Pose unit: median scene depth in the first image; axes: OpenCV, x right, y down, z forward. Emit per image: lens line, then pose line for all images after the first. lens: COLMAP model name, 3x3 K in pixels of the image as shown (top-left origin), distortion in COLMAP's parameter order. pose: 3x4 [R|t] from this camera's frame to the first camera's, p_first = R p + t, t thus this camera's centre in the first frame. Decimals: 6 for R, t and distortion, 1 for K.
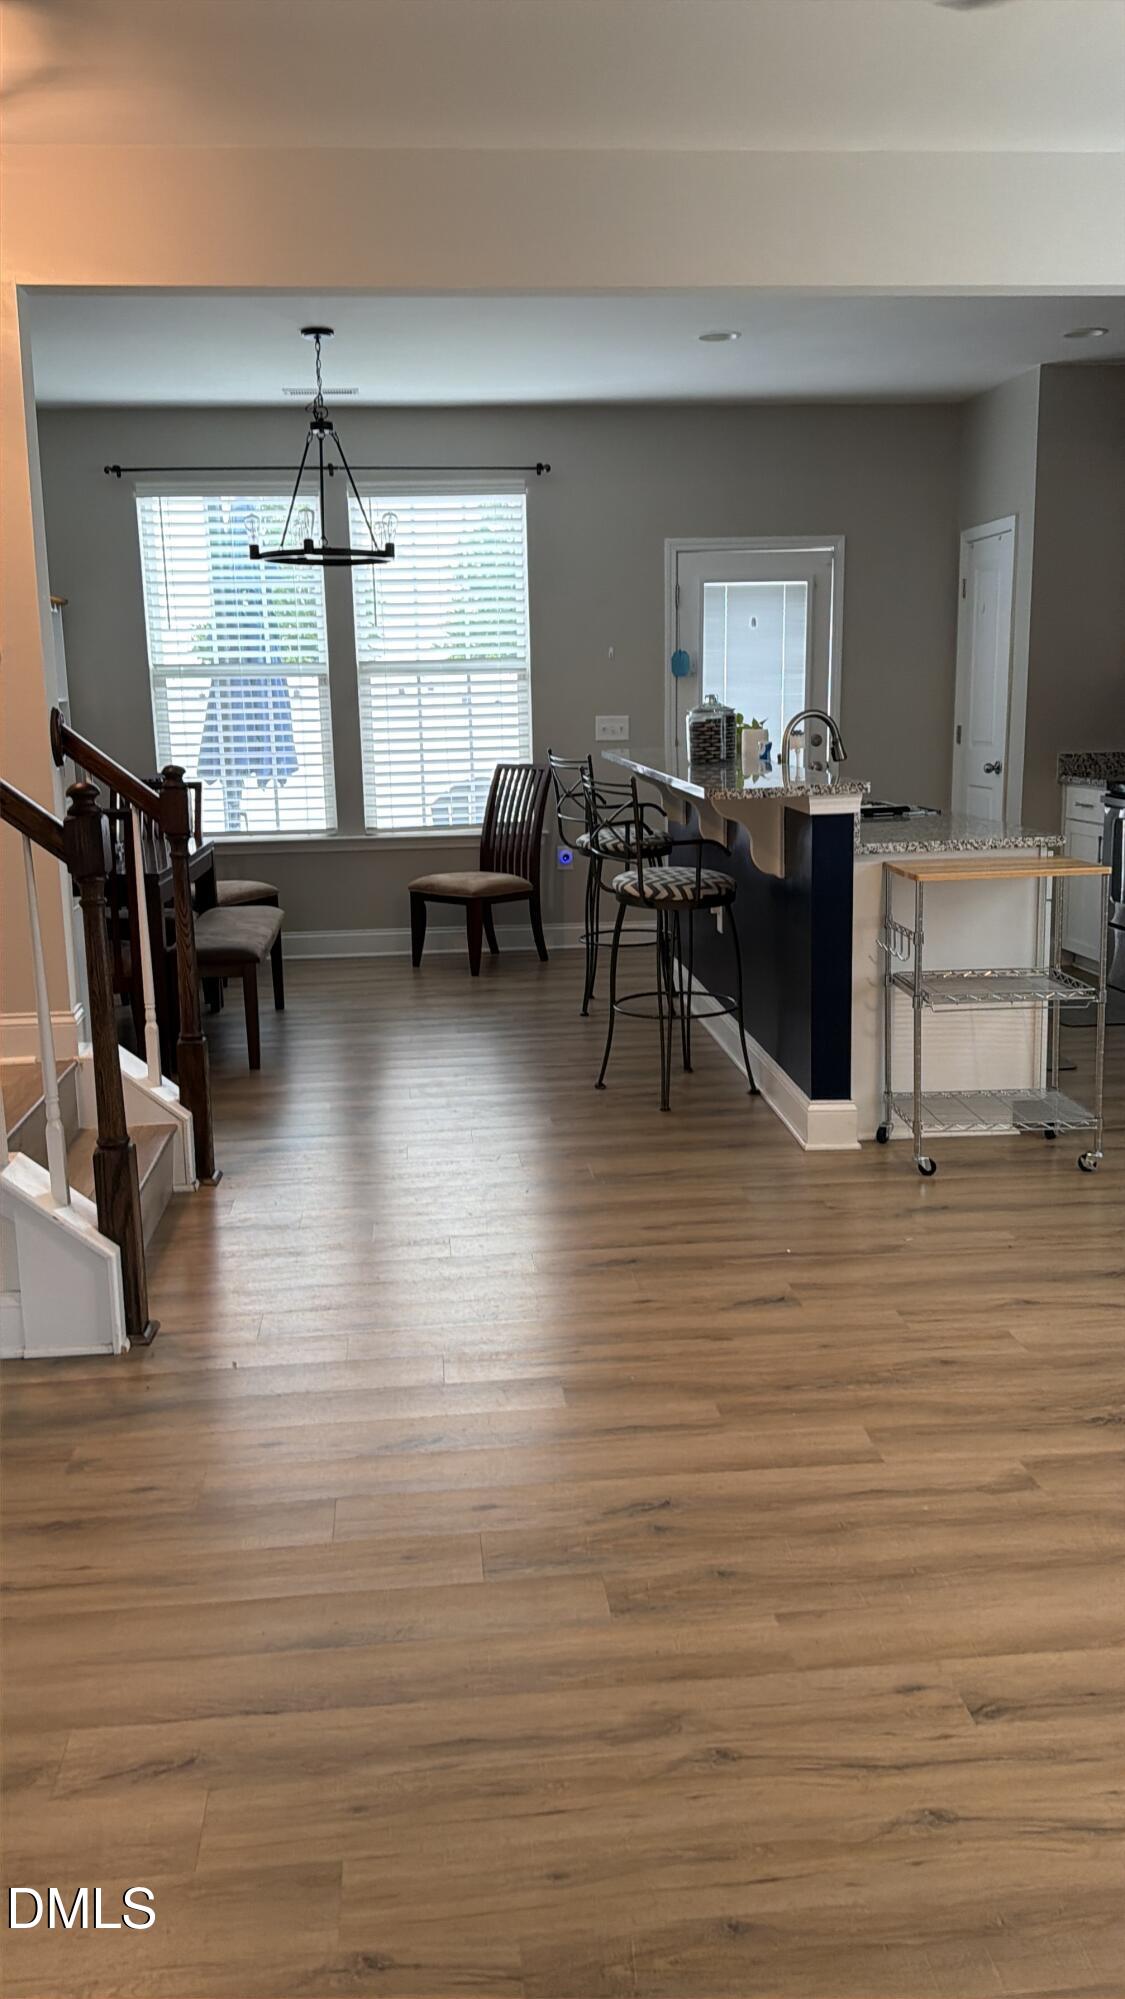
lens RADIAL K [[1554.3, 0, 576.1], [0, 1554.3, 981.1], [0, 0, 1]] dist [0.053566, -0.004691]
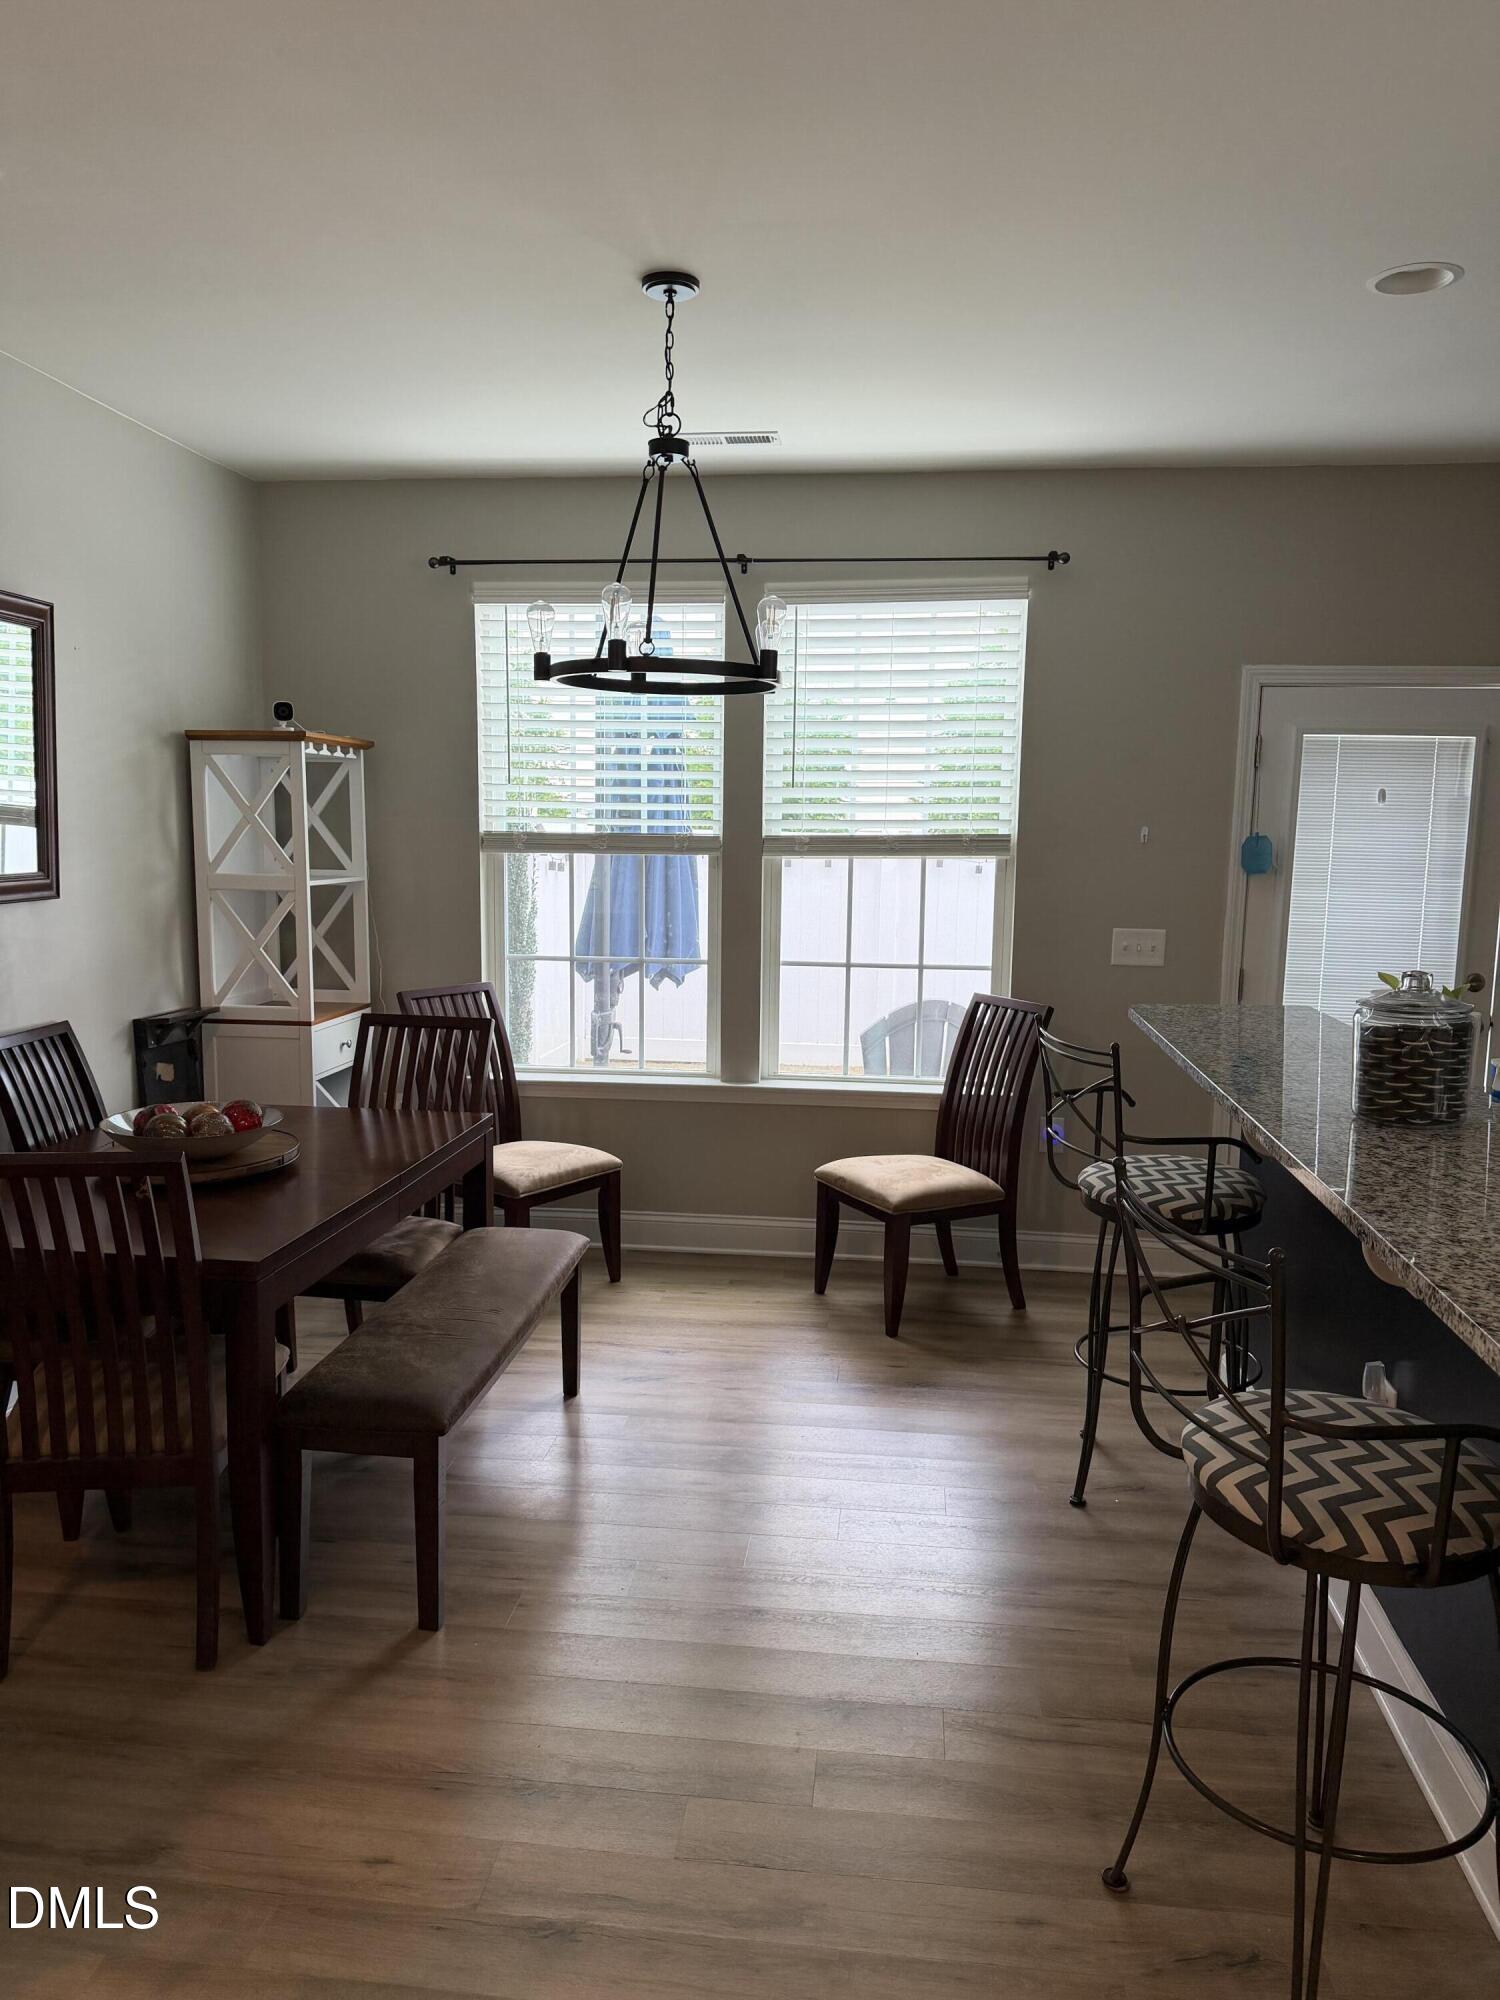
lens RADIAL K [[1413.0, 0, 751.7], [0, 1413.0, 1004.2], [0, 0, 1]] dist [0.043415, -0.066653]
pose [[0.976142, 0.060706, -0.208476, -0.010730], [-0.073353, 0.995872, -0.053469, -0.099440], [0.204370, 0.067486, 0.976565, 0.400891]]
